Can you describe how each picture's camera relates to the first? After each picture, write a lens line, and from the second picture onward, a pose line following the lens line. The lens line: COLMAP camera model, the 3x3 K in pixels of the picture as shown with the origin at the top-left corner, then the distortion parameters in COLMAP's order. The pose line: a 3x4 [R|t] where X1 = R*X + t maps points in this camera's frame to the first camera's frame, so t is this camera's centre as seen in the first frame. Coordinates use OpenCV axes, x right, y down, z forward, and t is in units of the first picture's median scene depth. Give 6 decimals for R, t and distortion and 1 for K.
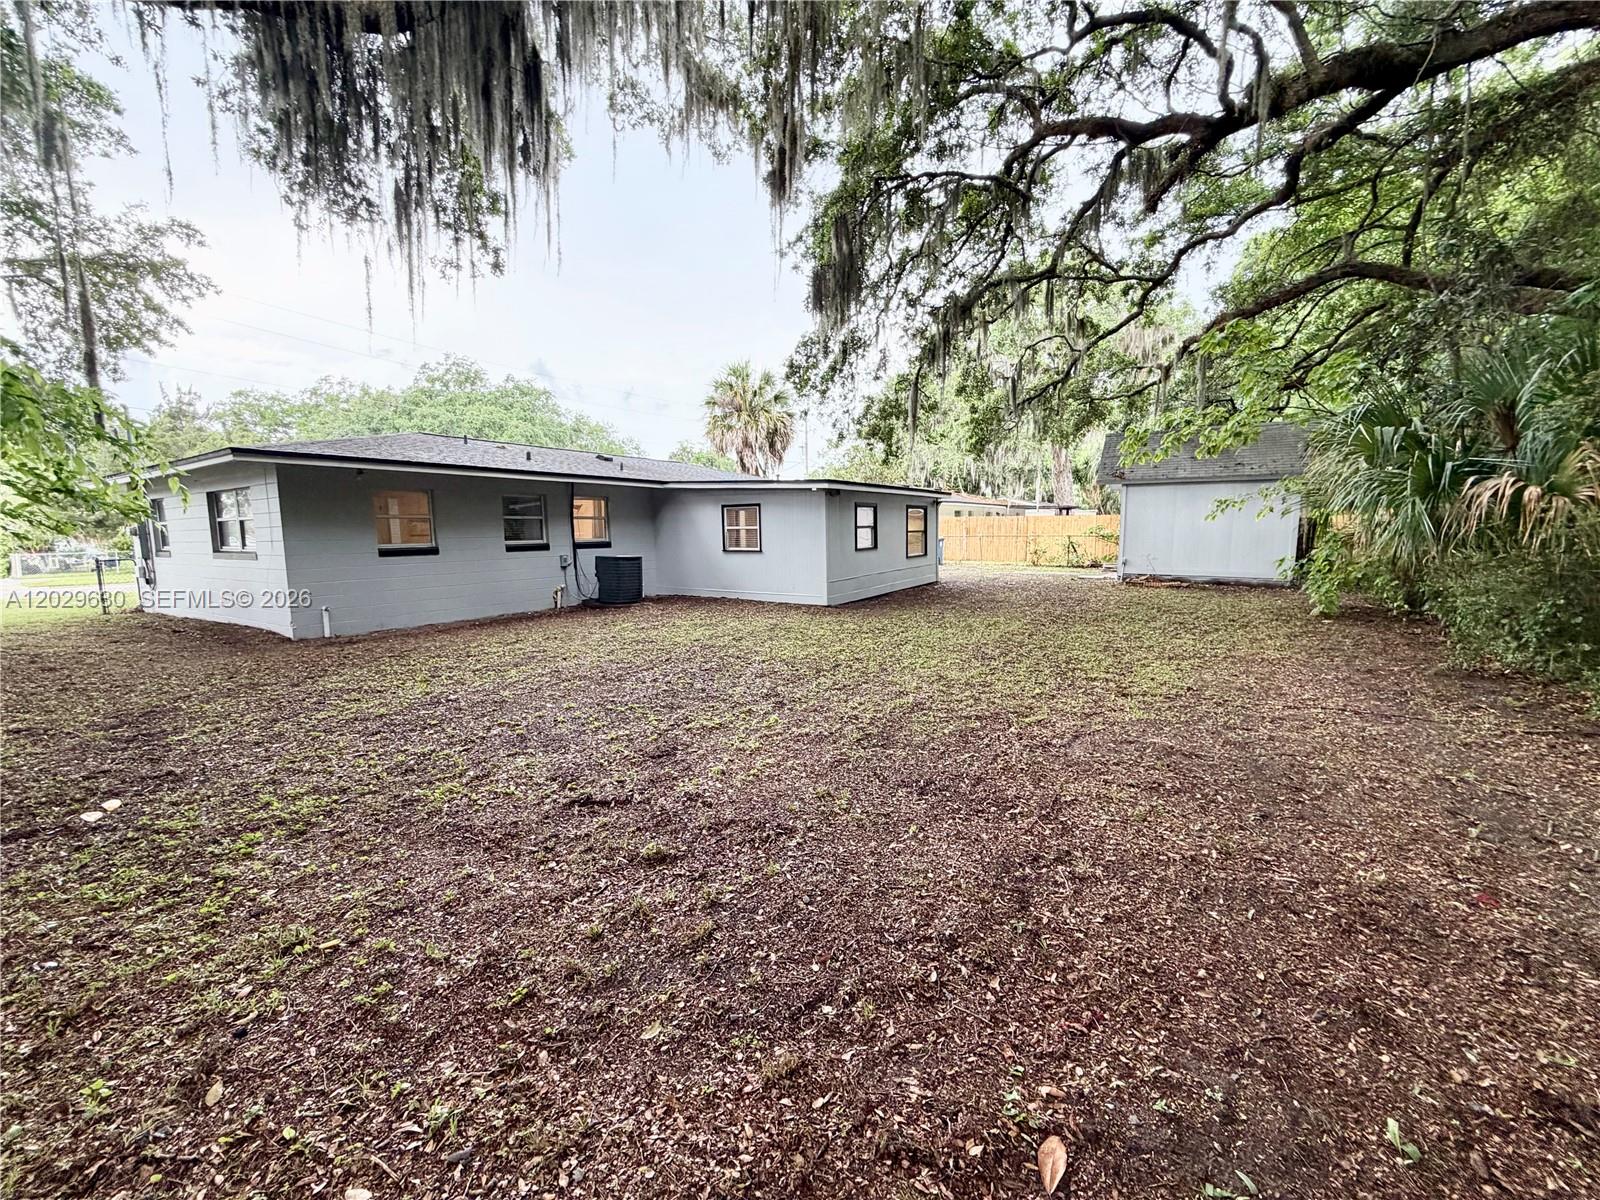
lens RADIAL K [[640.3, 0, 794.7], [0, 640.3, 599.0], [0, 0, 1]] dist [-0.001895, -0.000571]
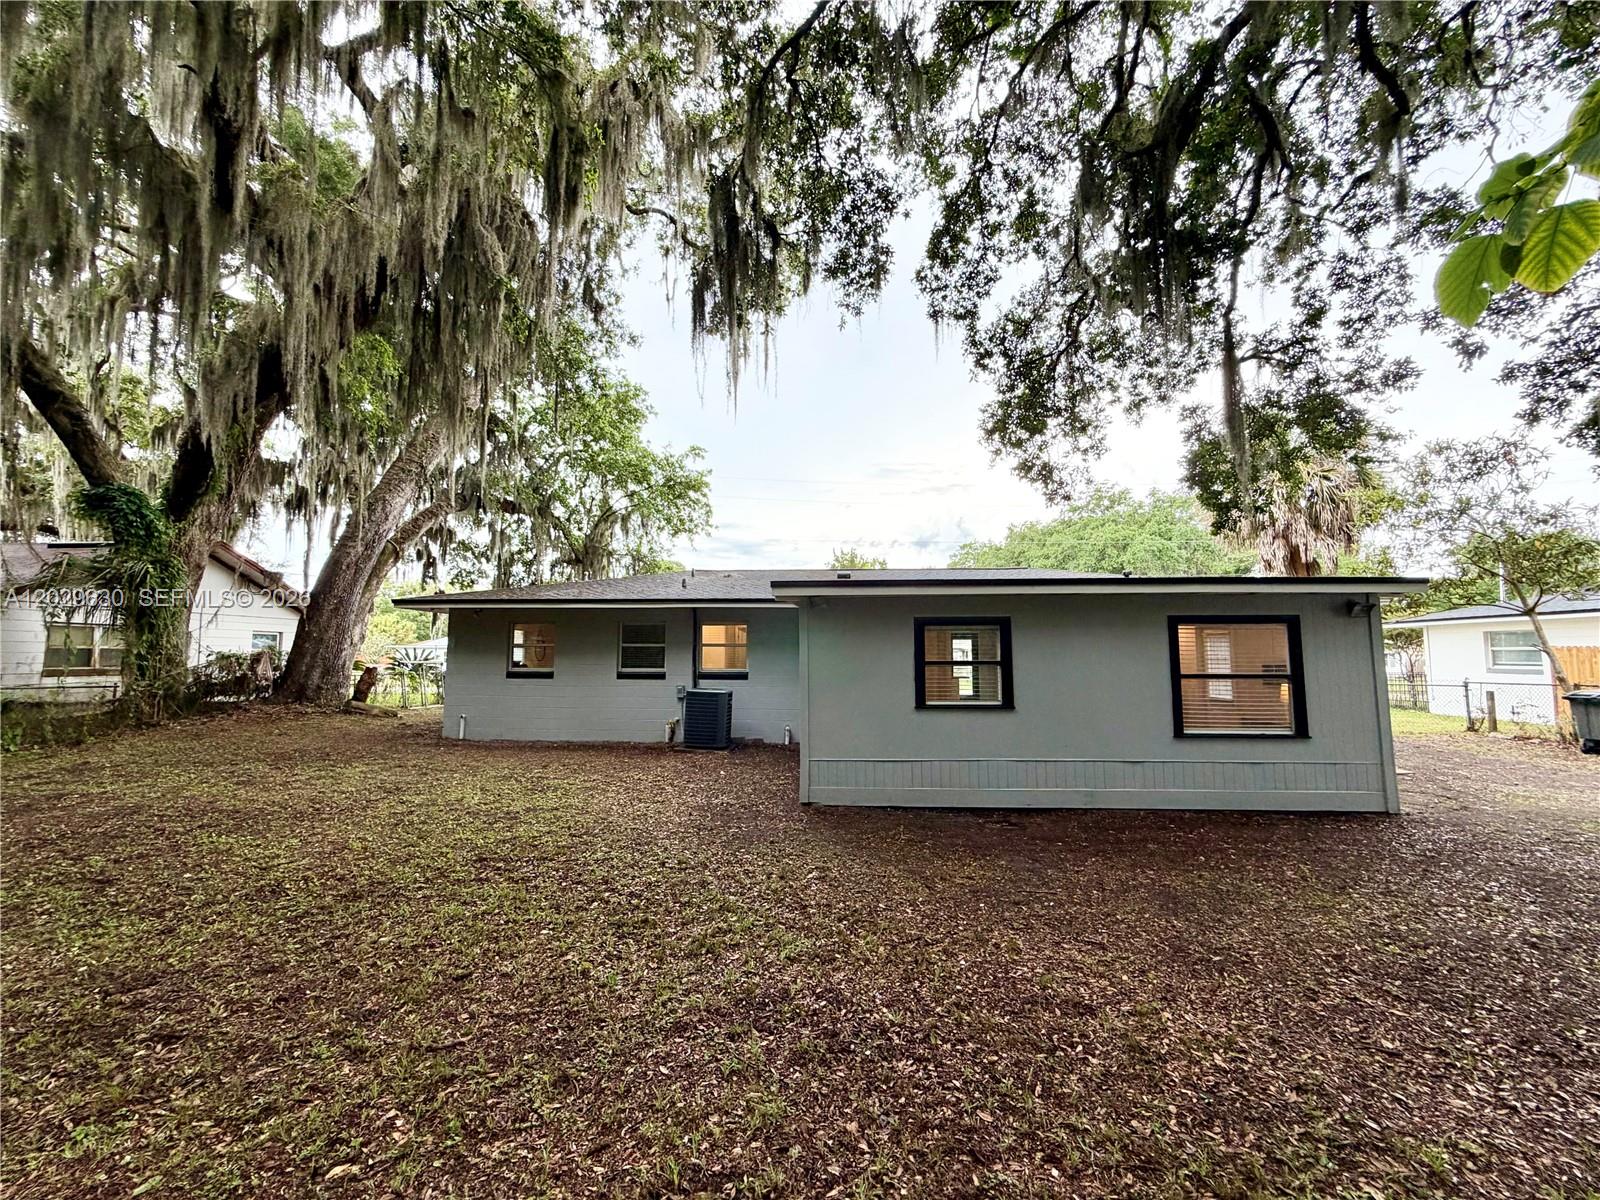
lens RADIAL K [[640.3, 0, 794.7], [0, 640.3, 599.0], [0, 0, 1]] dist [-0.001895, -0.000571]
pose [[0.465930, -0.052601, -0.883257, 0.557416], [-0.103305, 0.988171, -0.113344, -0.106385], [0.878771, 0.144055, 0.454984, 0.716954]]
